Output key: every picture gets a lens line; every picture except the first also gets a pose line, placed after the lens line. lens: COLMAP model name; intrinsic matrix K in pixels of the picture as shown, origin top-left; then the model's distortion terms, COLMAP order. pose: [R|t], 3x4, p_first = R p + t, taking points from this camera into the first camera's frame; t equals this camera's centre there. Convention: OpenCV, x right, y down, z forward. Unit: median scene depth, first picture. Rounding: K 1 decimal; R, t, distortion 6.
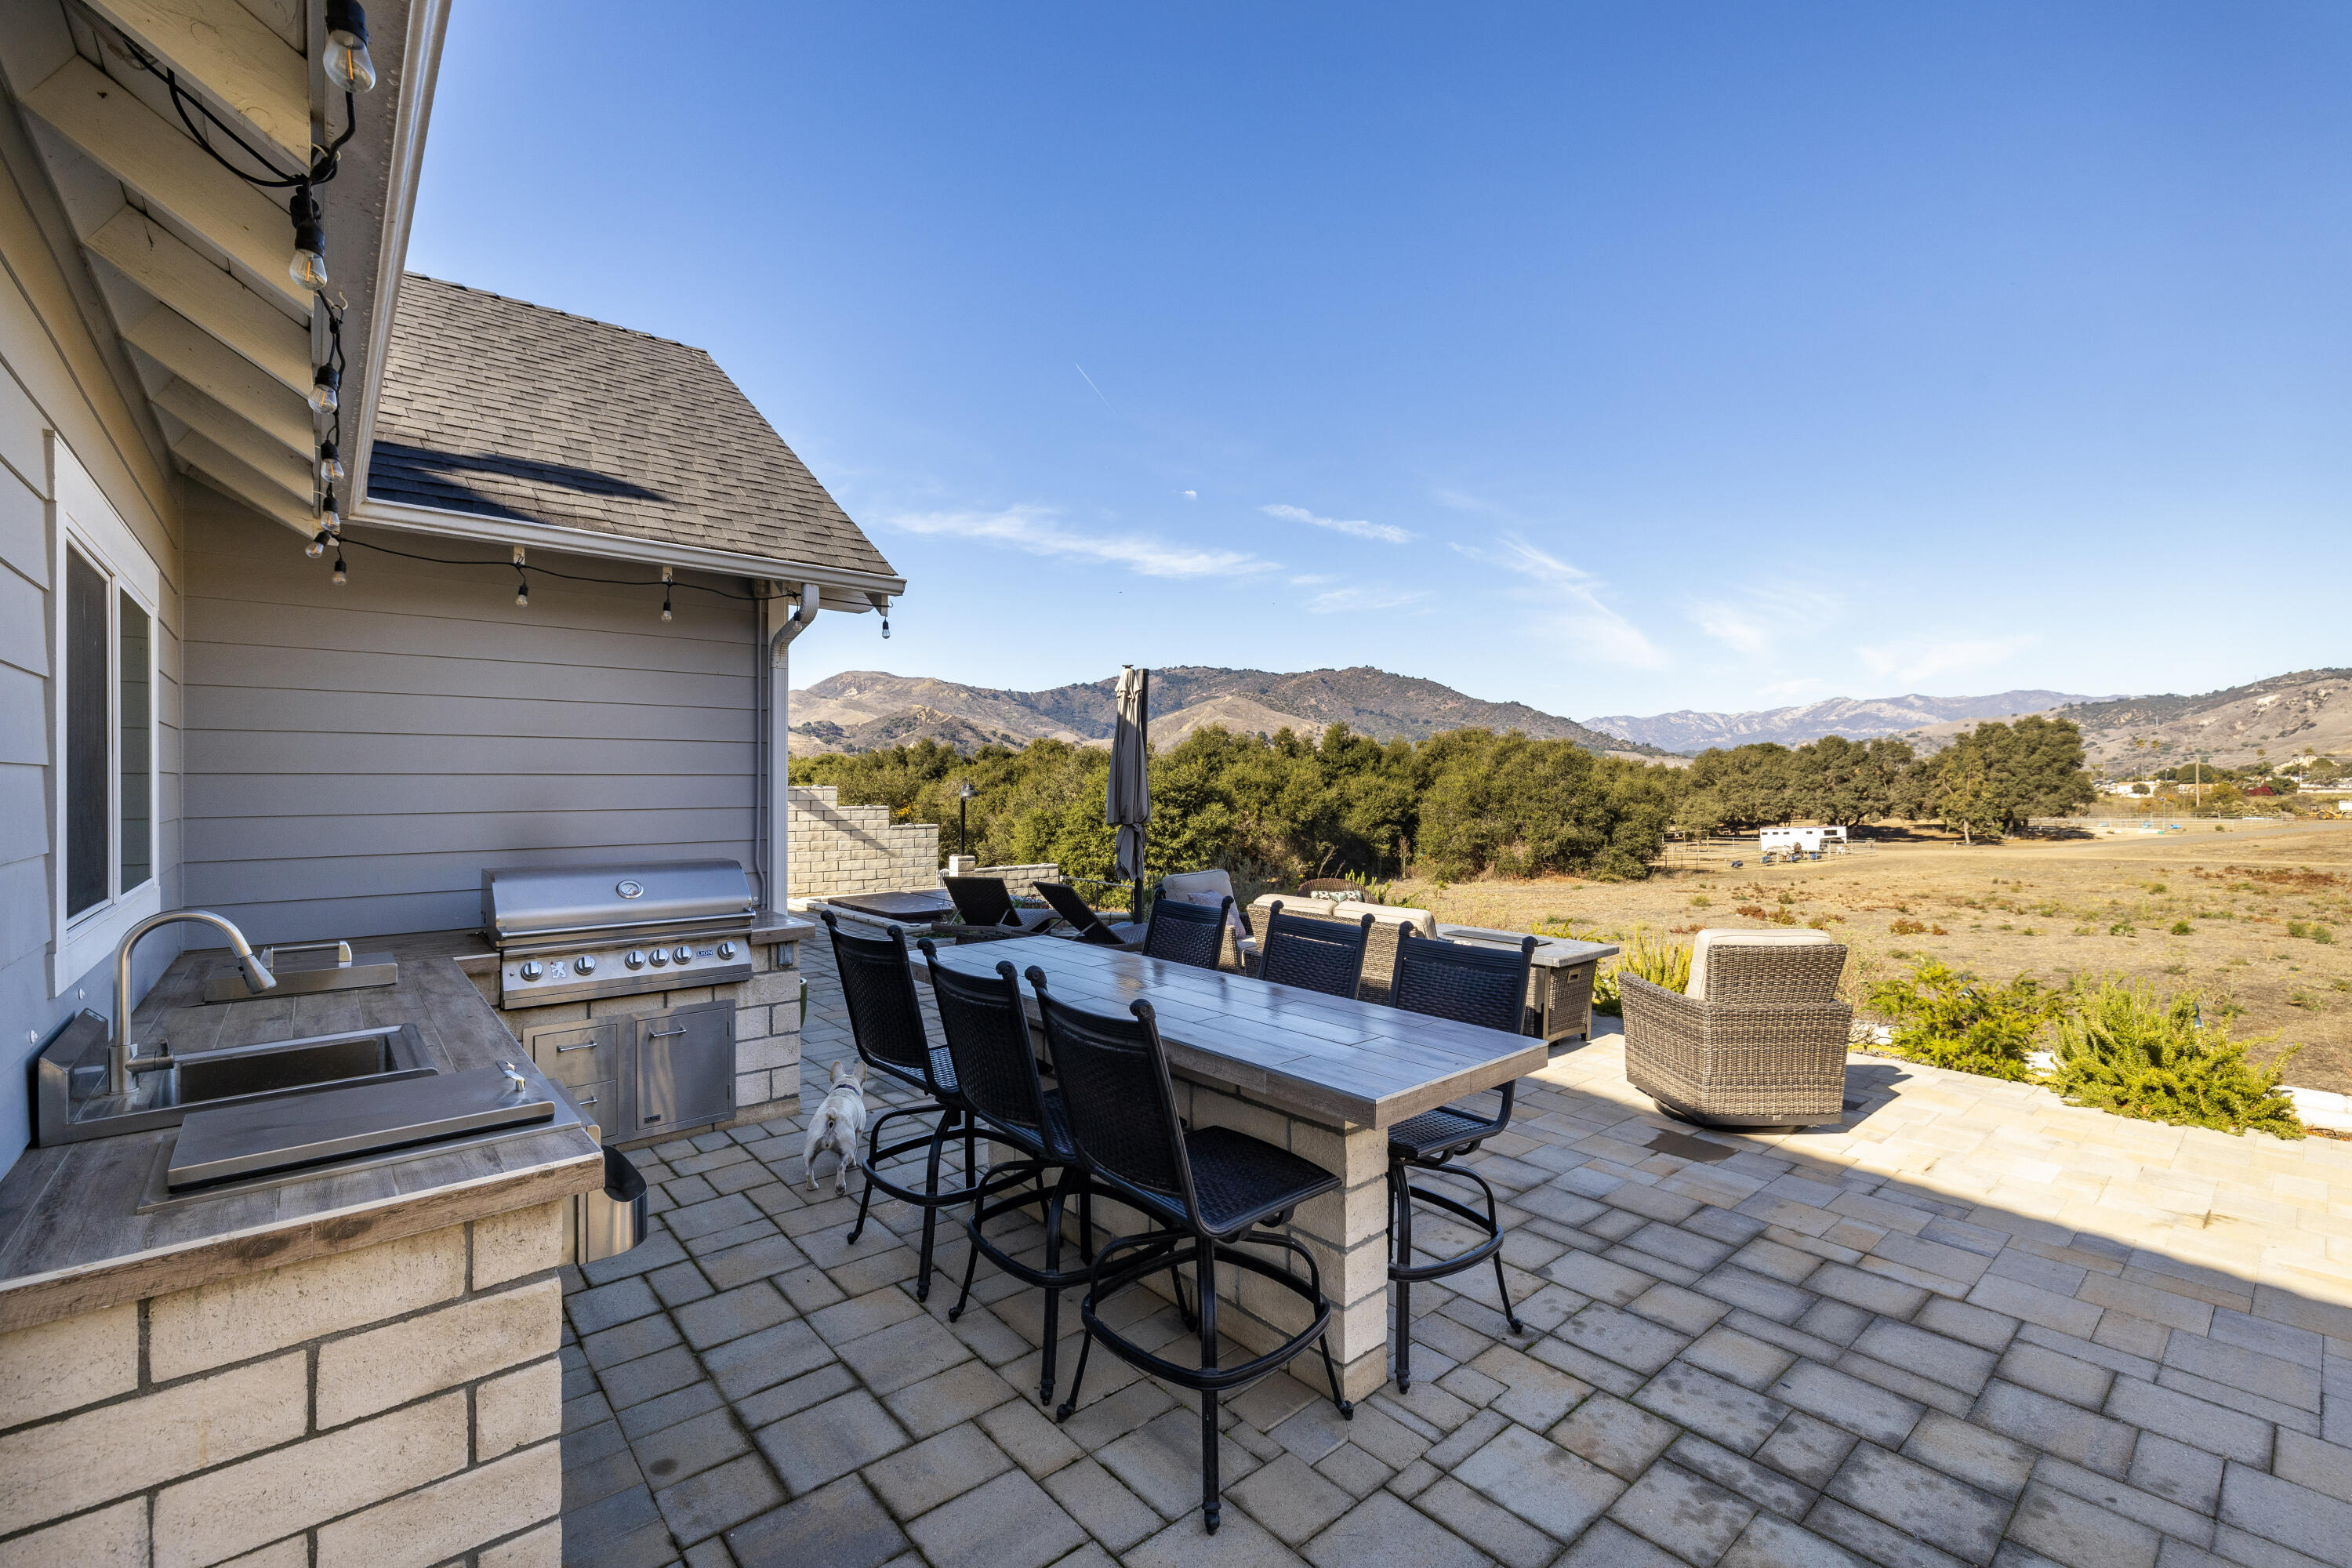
lens RADIAL K [[982.9, 0, 1152.1], [0, 982.9, 782.5], [0, 0, 1]] dist [-0.013466, 0.000319]
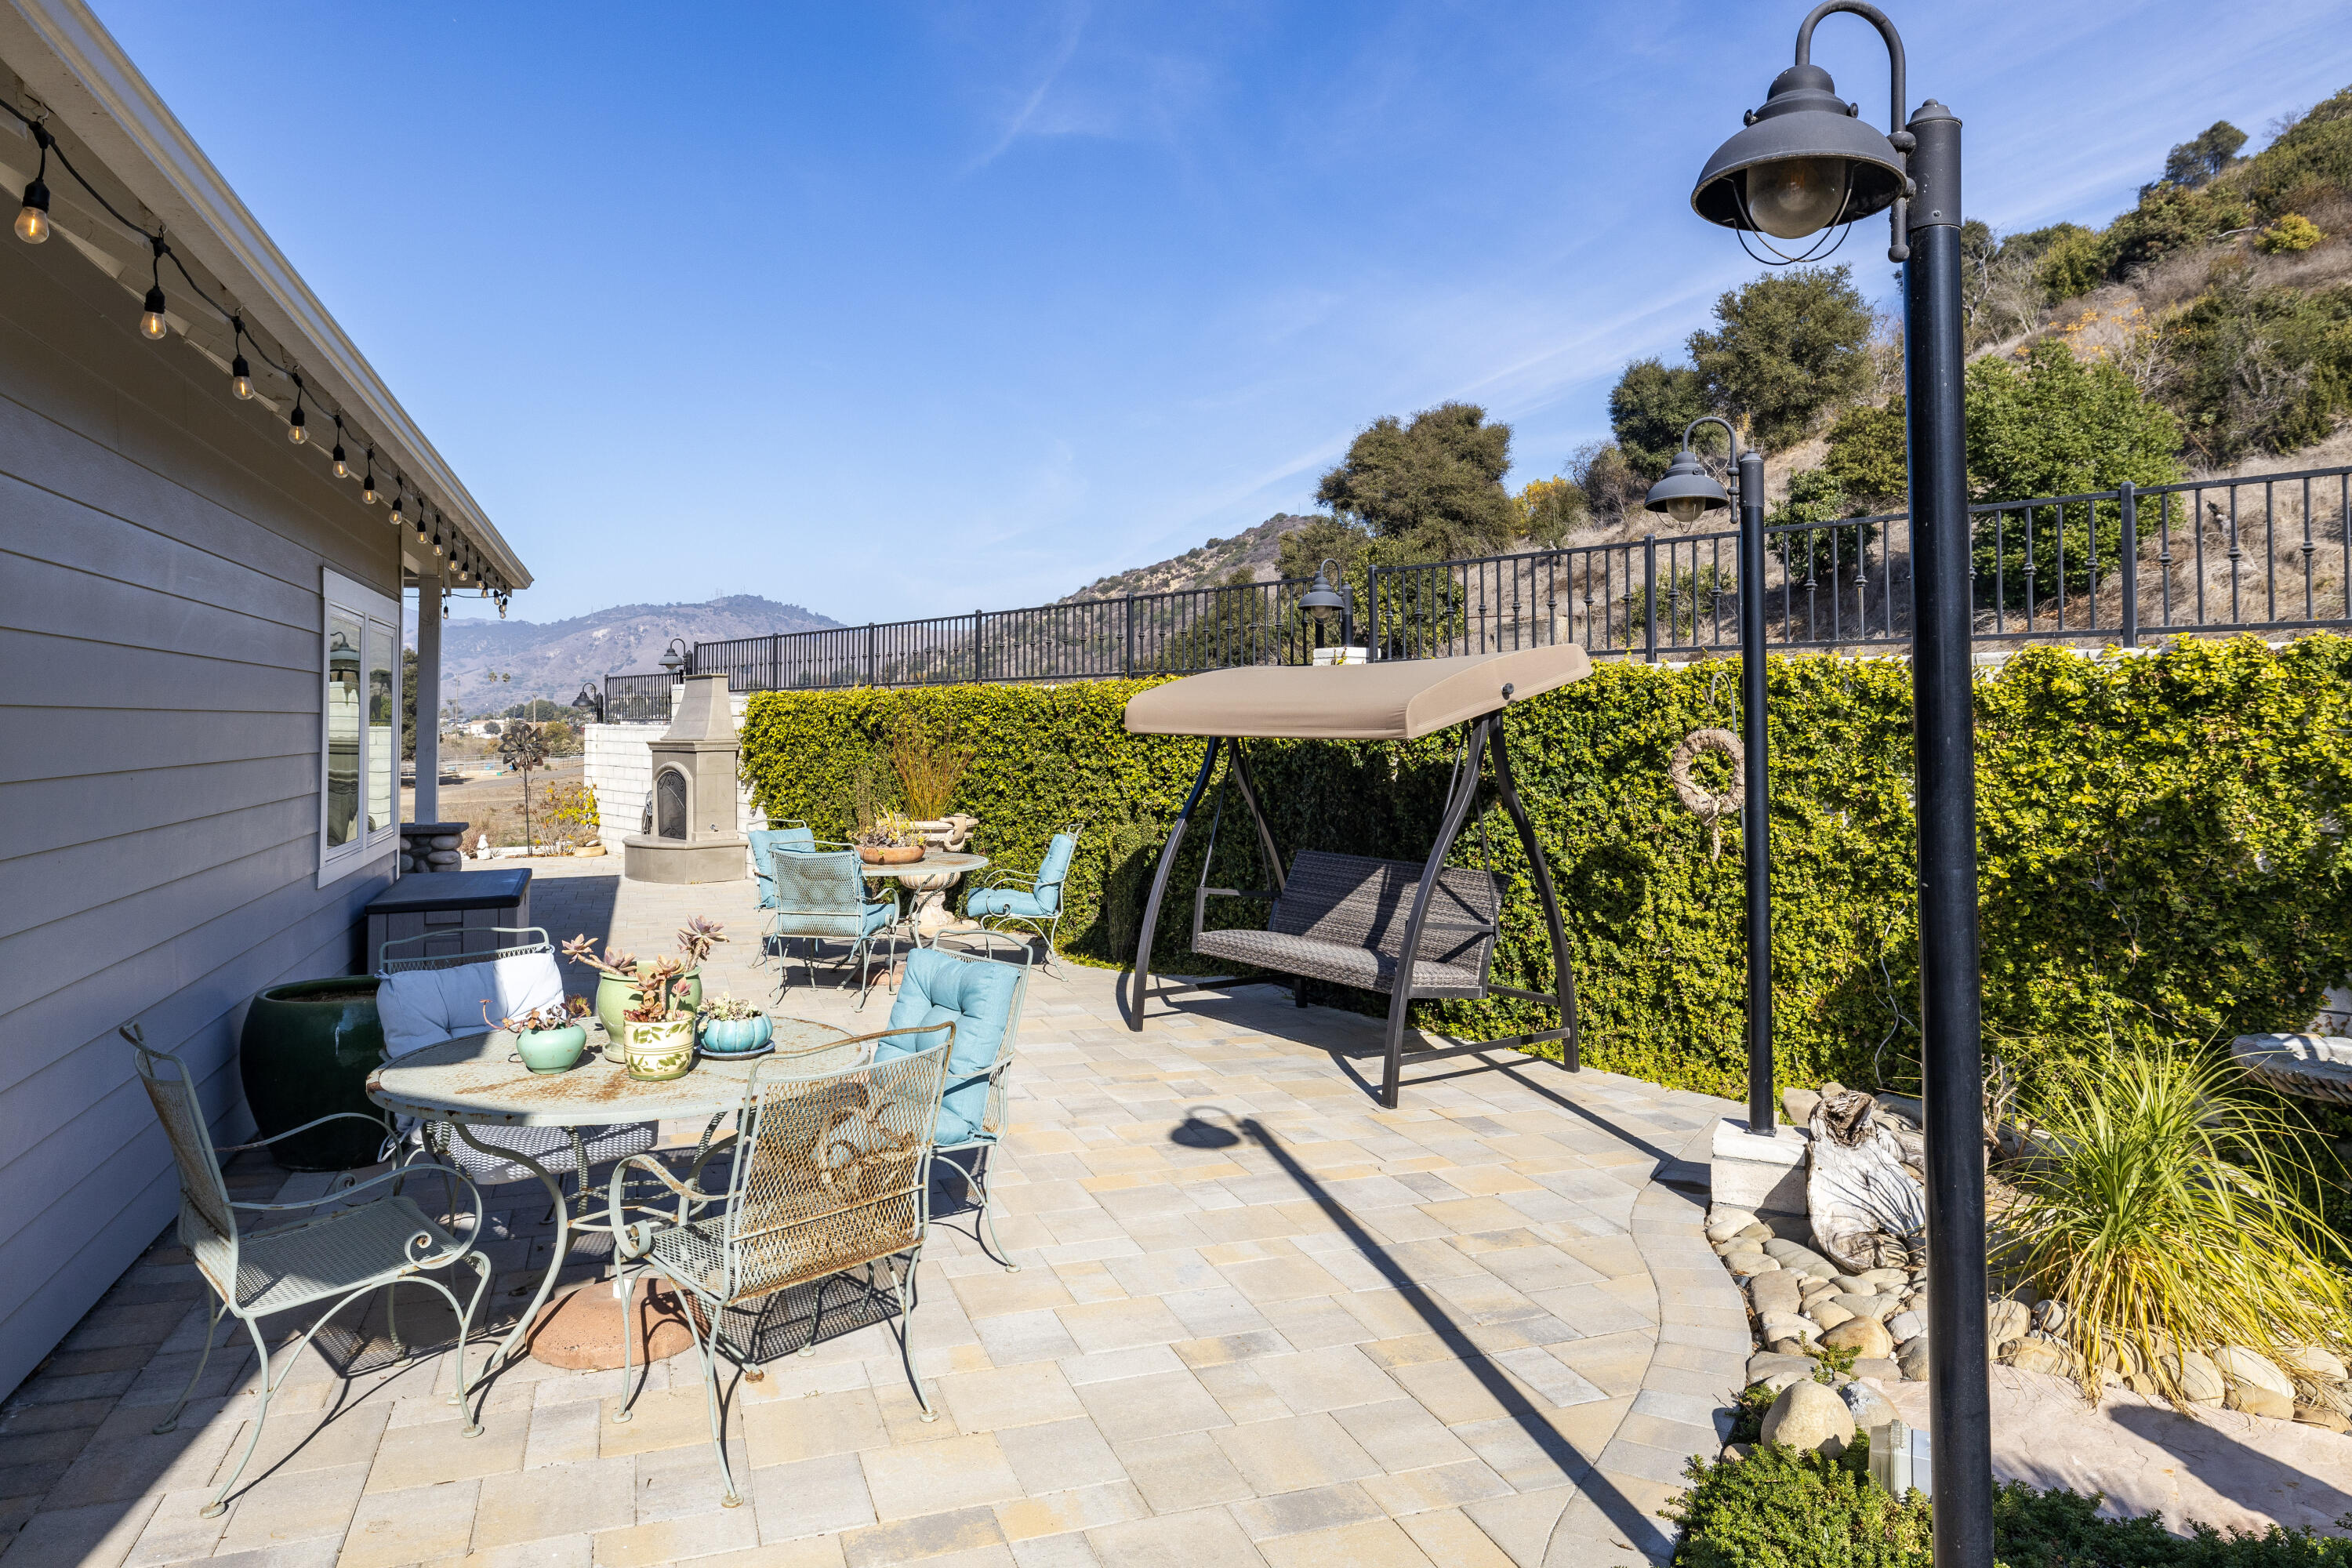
lens RADIAL K [[1450.5, 0, 1166.8], [0, 1450.5, 672.2], [0, 0, 1]] dist [-0.000756, -0.002374]
pose [[0.335415, 0.025122, 0.941736, -0.072139], [0.008332, 0.999526, -0.029632, 0.000102], [-0.942034, 0.017785, 0.335046, -0.087099]]
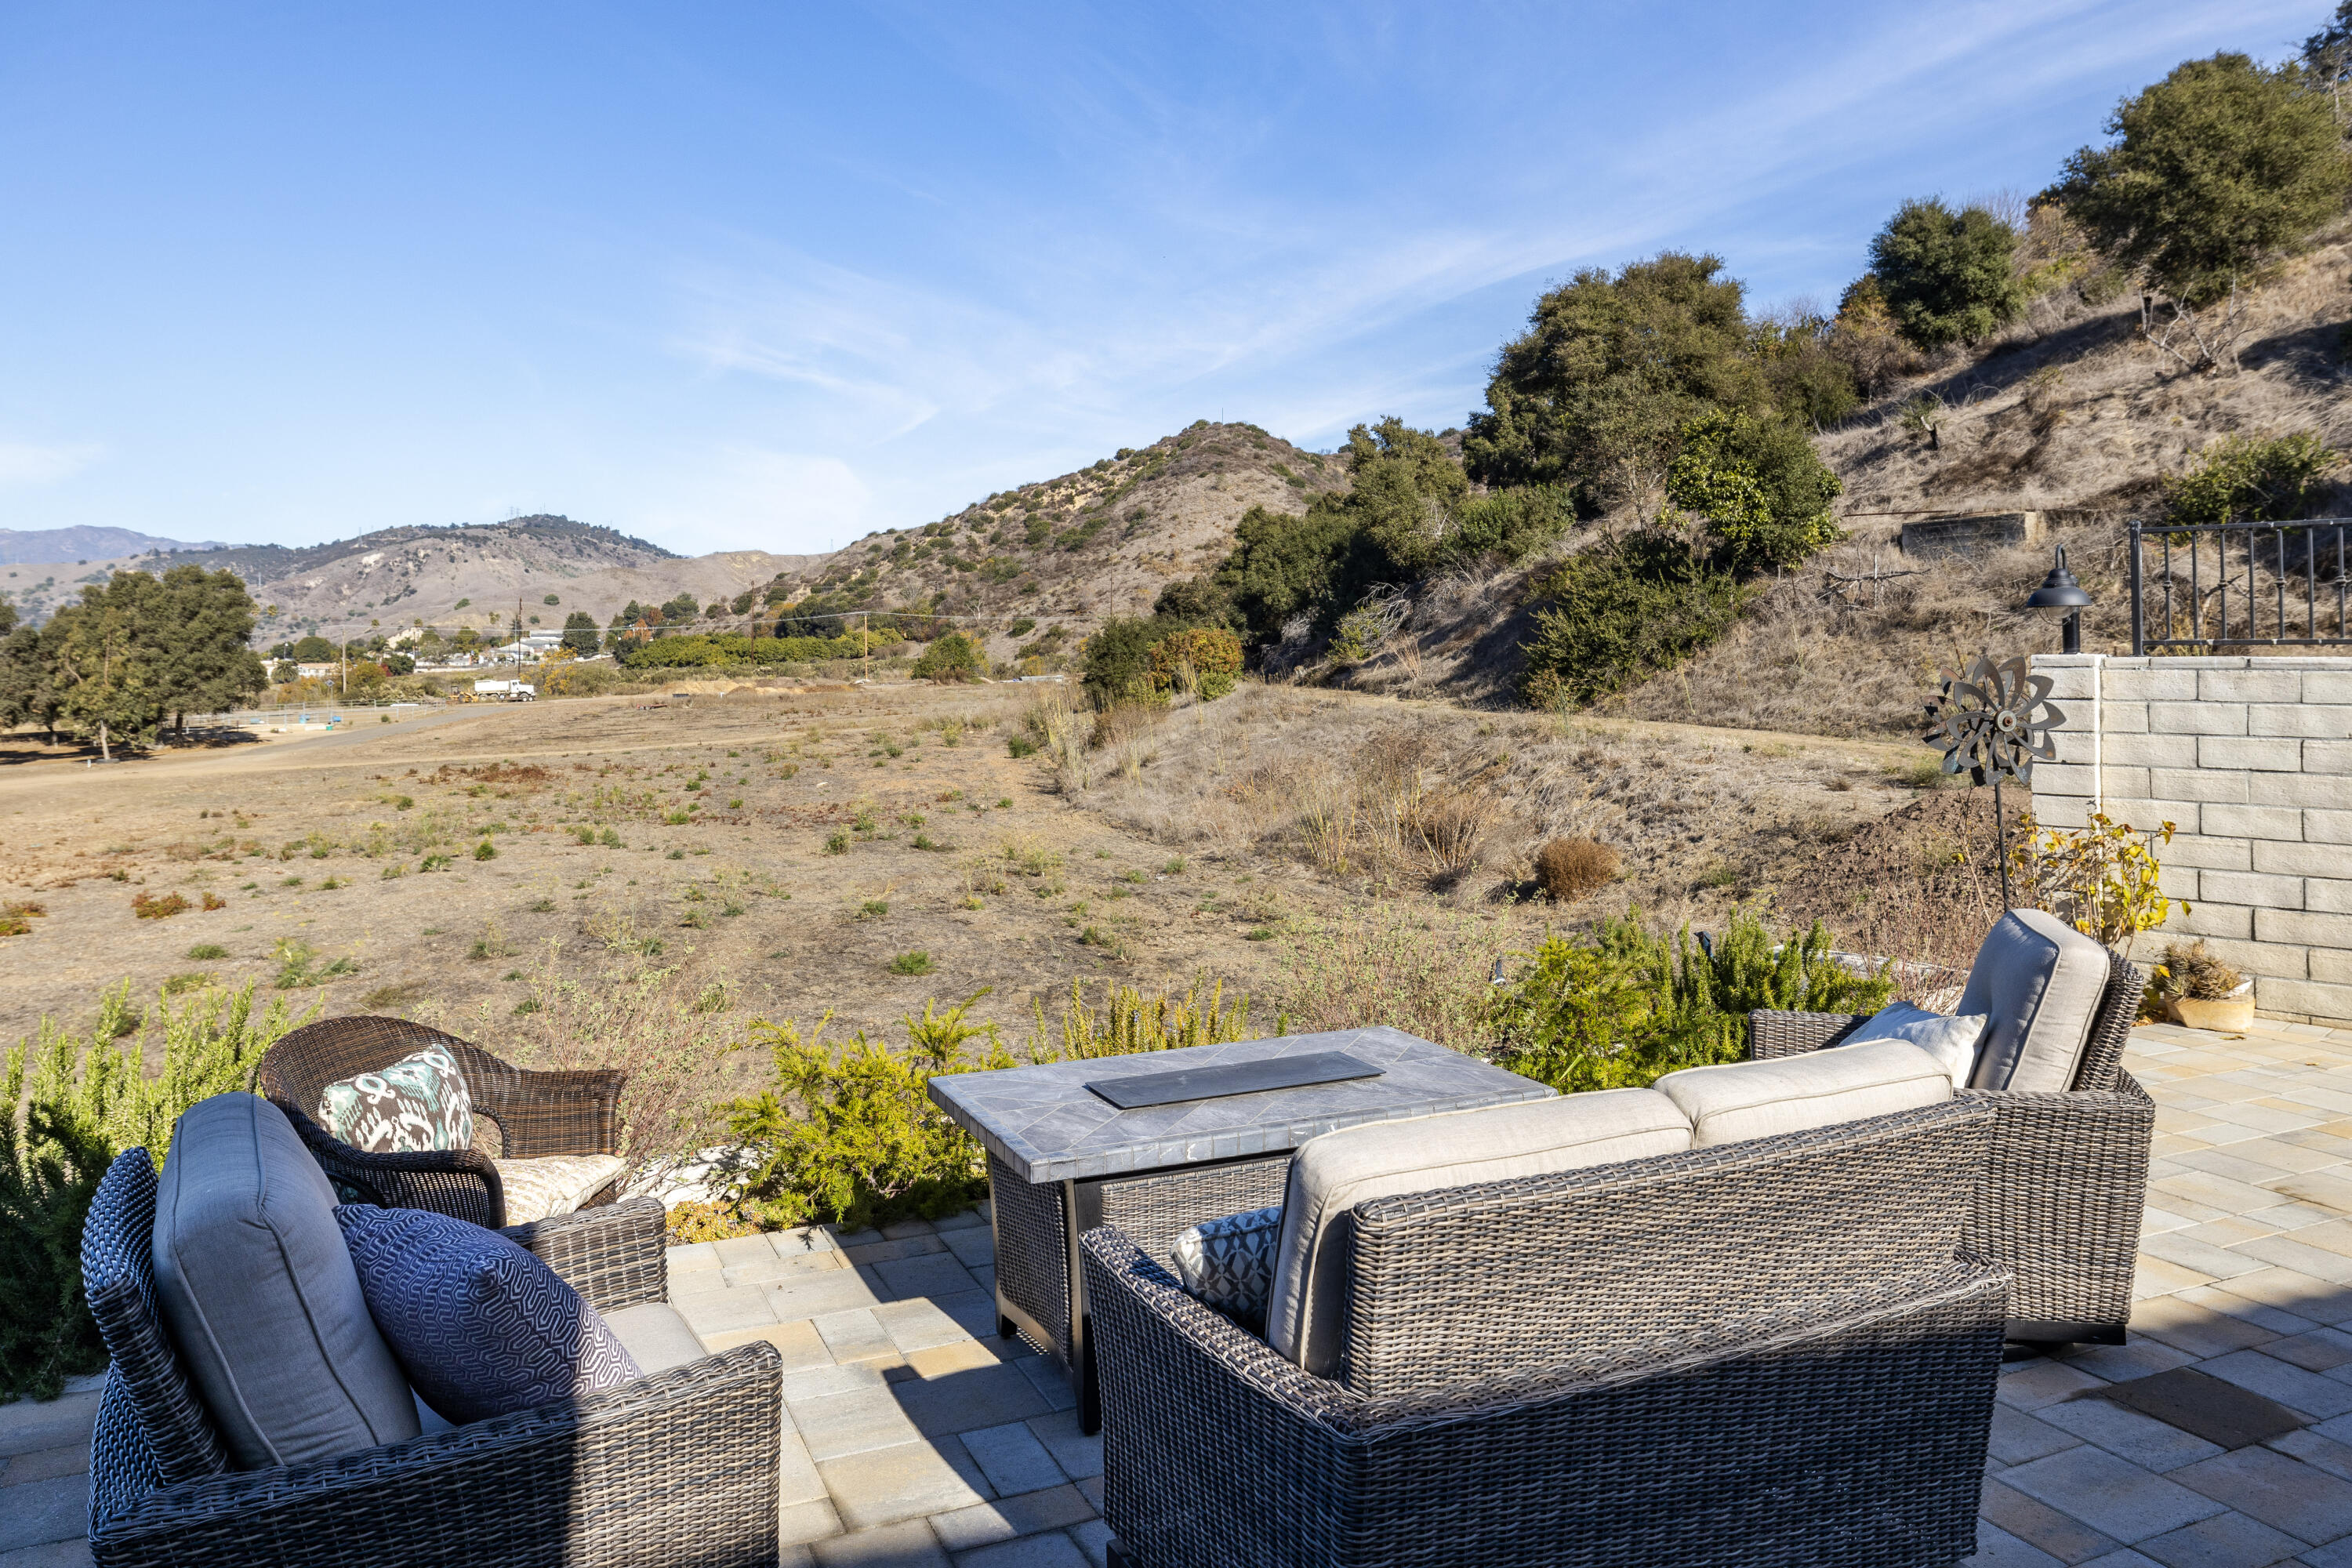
lens RADIAL K [[1638.9, 0, 1186.6], [0, 1638.9, 618.2], [0, 0, 1]] dist [-0.001883, -0.002760]
pose [[0.248463, 0.016038, 0.968508, -0.014159], [0.012629, 0.999724, -0.019795, 0.000291], [-0.968559, 0.017150, 0.248192, 0.054024]]
